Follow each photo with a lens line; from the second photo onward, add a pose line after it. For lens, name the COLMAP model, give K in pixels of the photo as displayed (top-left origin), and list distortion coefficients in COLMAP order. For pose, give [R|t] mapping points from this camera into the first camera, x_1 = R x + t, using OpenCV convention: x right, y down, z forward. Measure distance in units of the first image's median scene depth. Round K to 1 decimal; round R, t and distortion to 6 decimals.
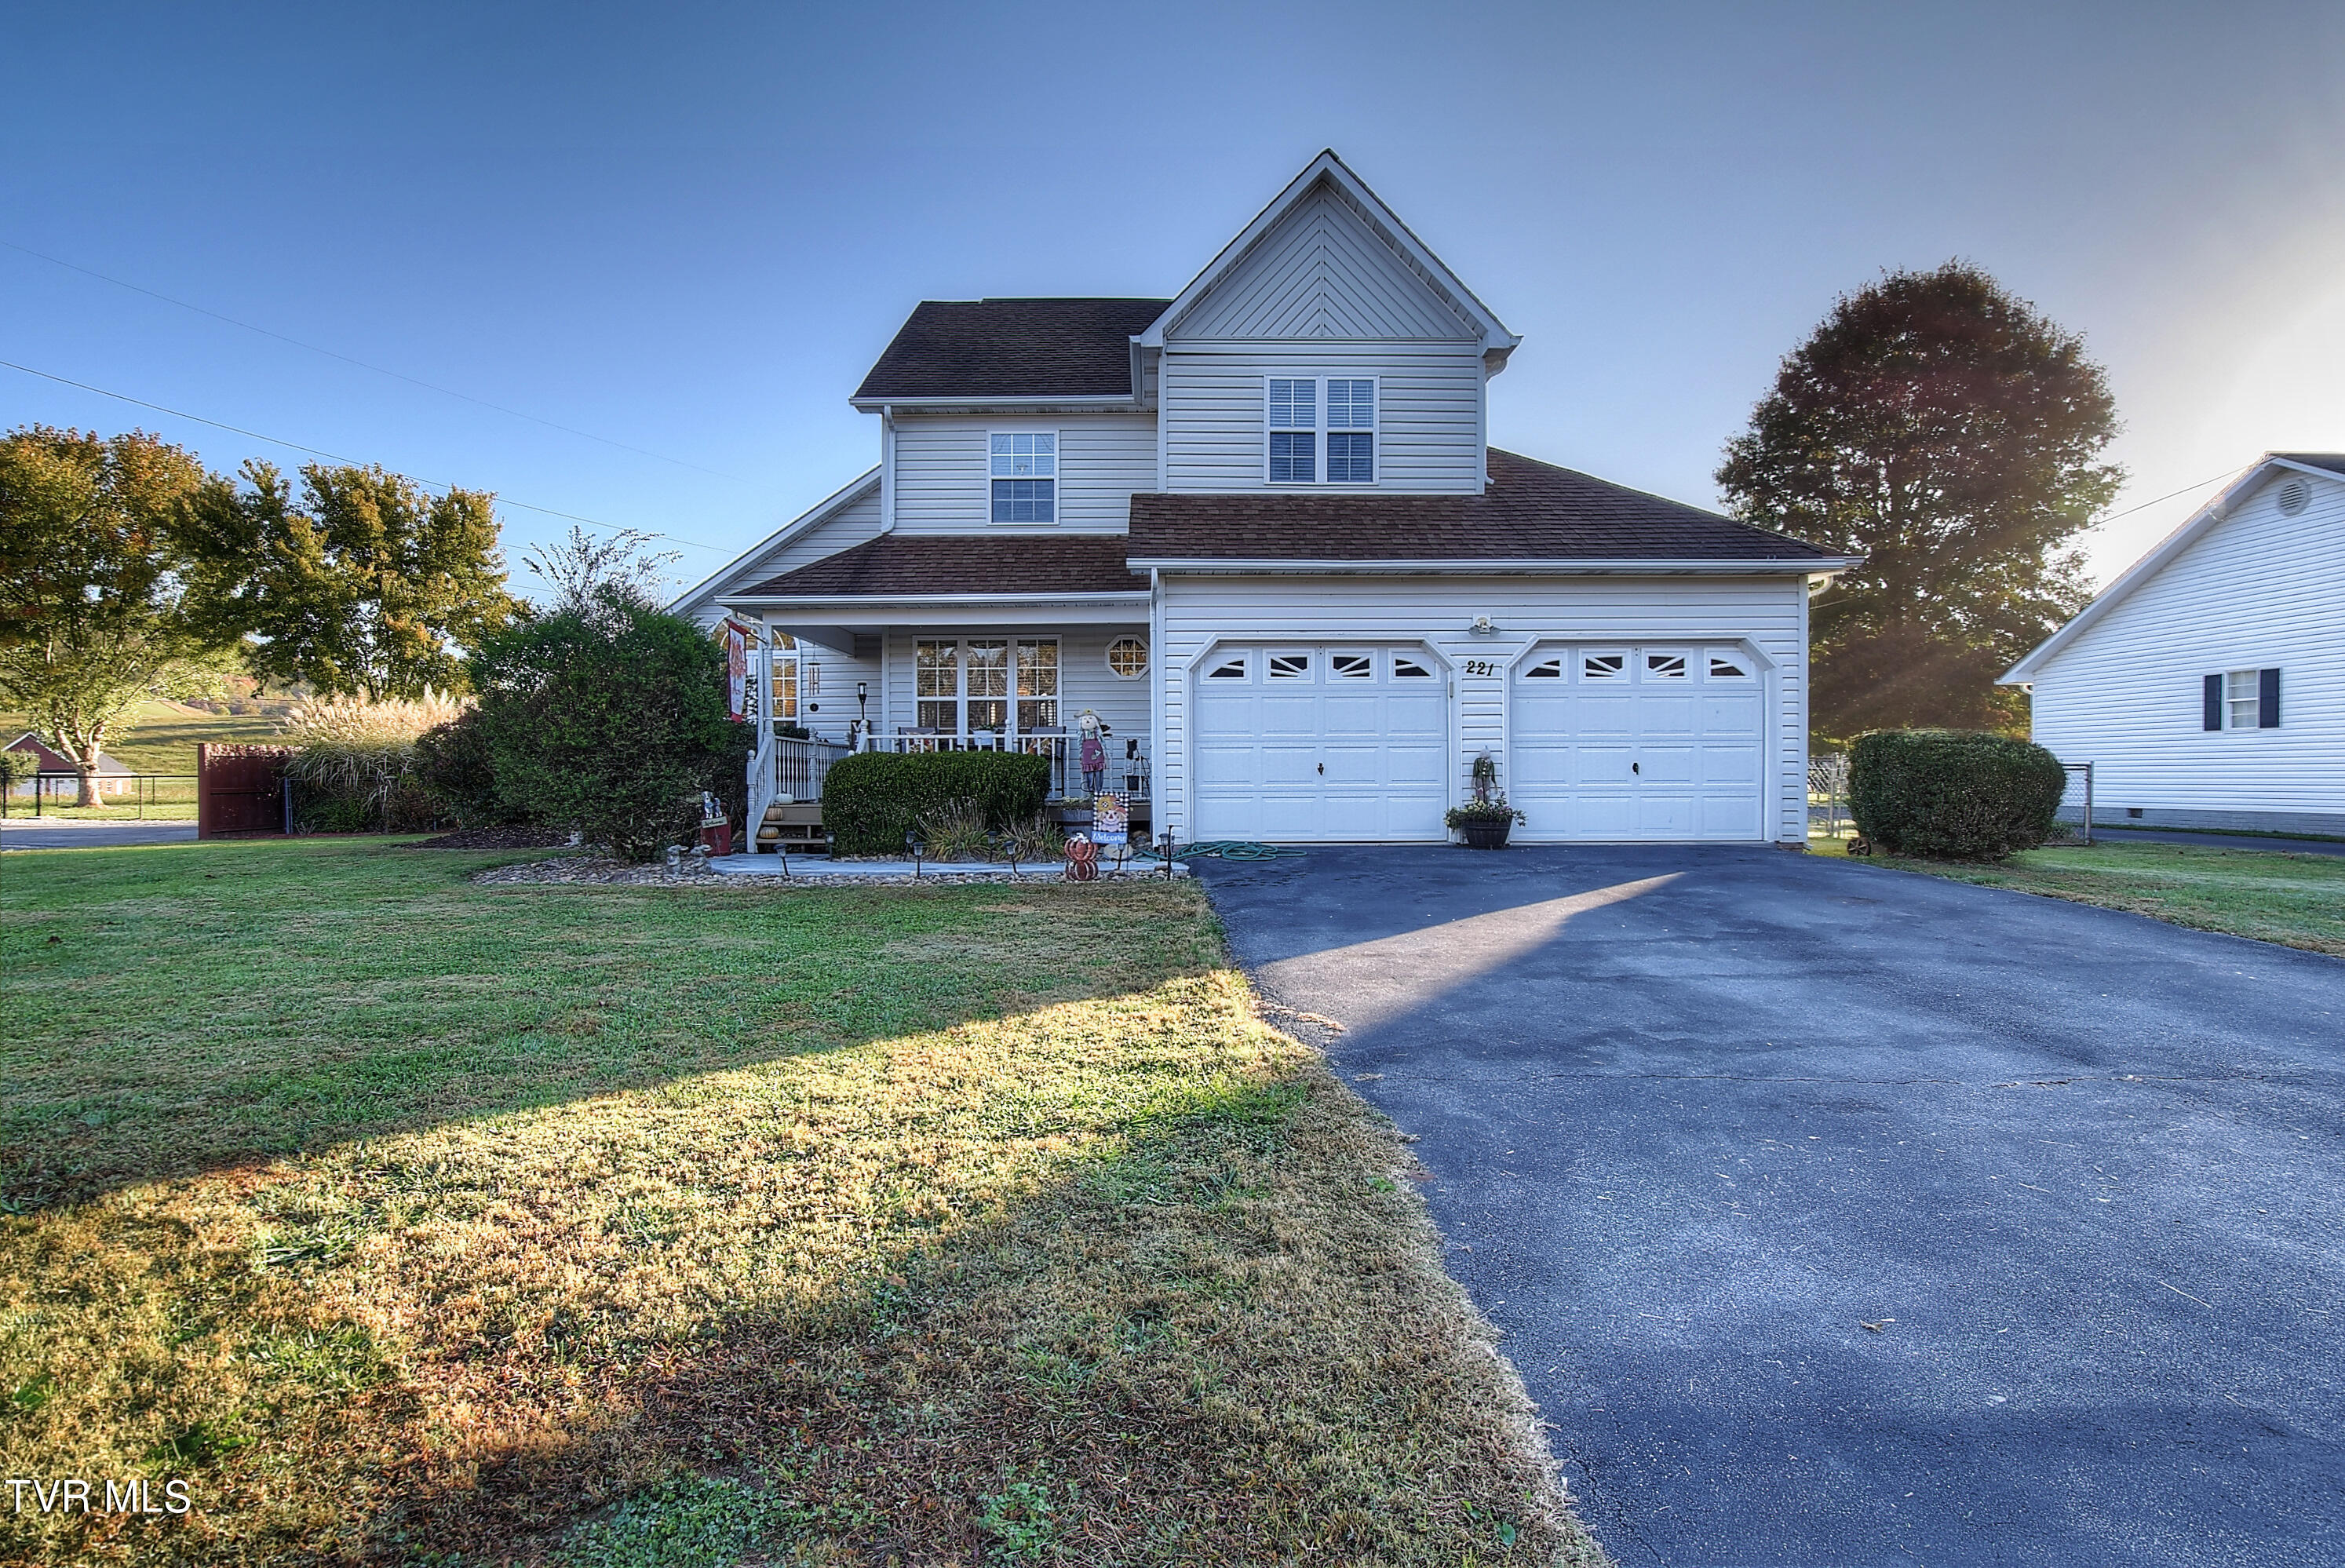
lens RADIAL K [[1243.3, 0, 1172.6], [0, 1243.3, 788.3], [0, 0, 1]] dist [-0.011166, -0.000729]
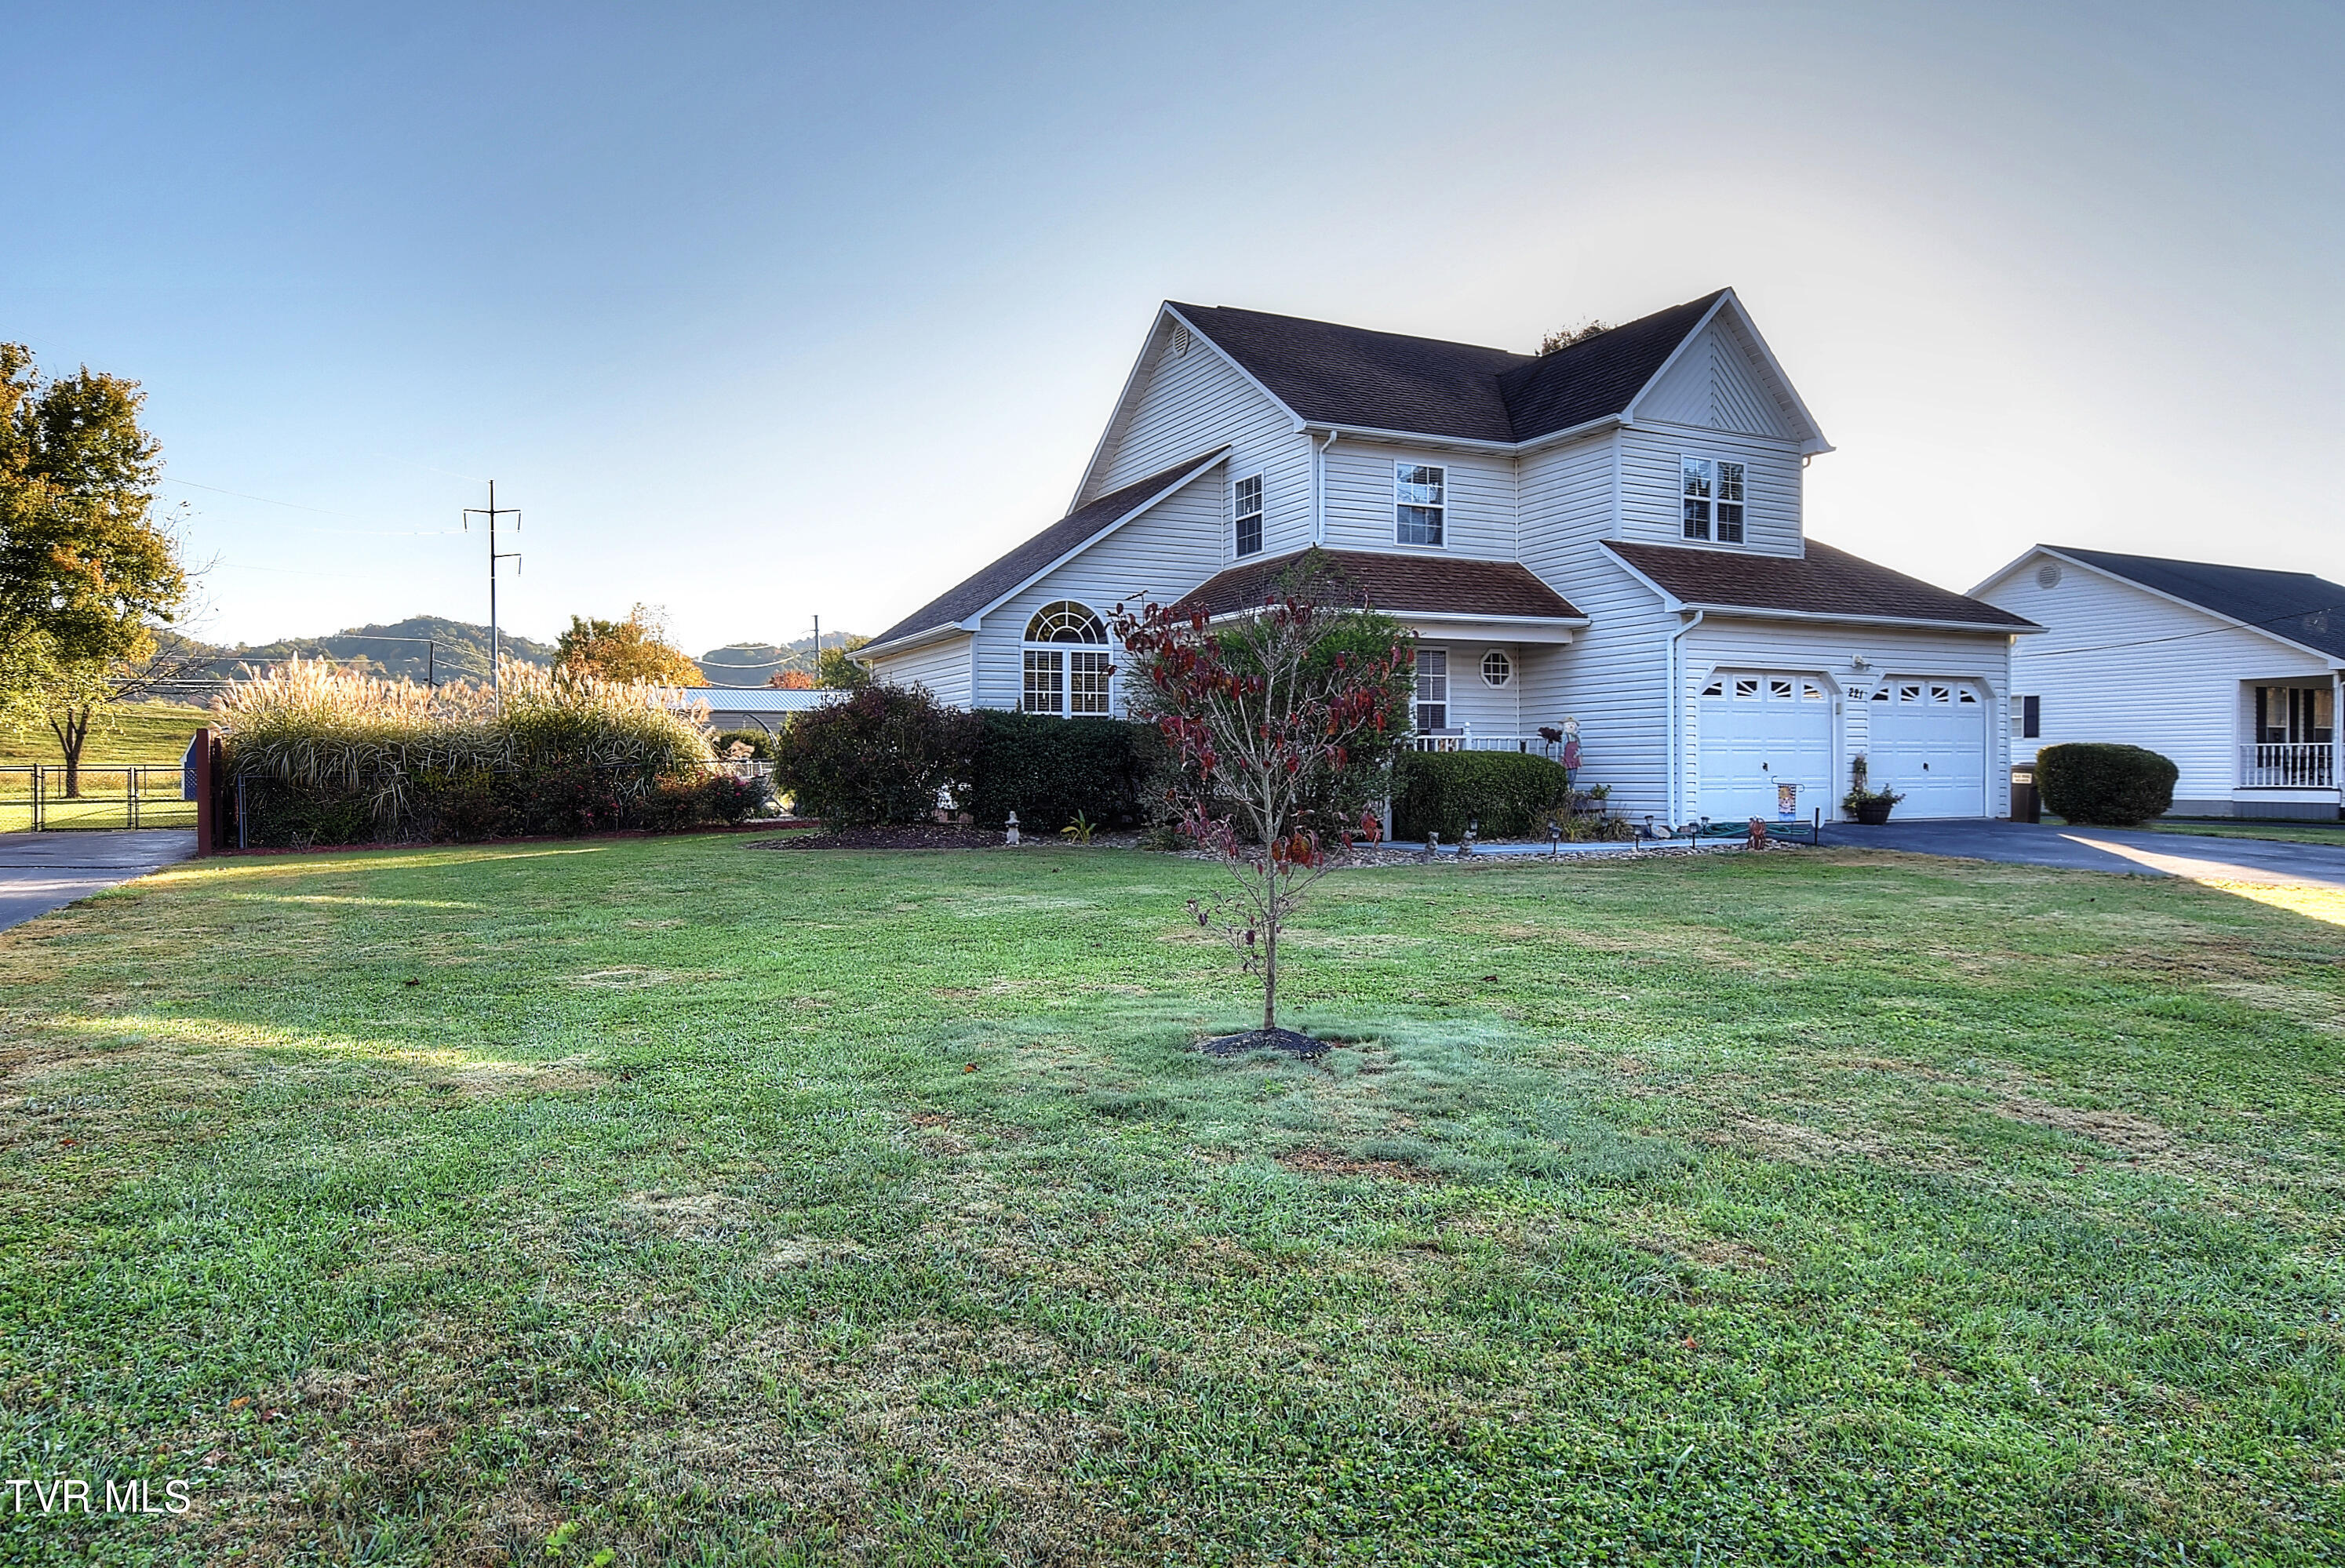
lens RADIAL K [[1506.9, 0, 1177.4], [0, 1506.9, 782.0], [0, 0, 1]] dist [-0.003982, -0.005062]
pose [[0.893064, -0.002431, 0.449922, -1.066283], [0.004176, 0.999987, -0.002885, 0.002287], [-0.449909, 0.004456, 0.893063, -0.130086]]
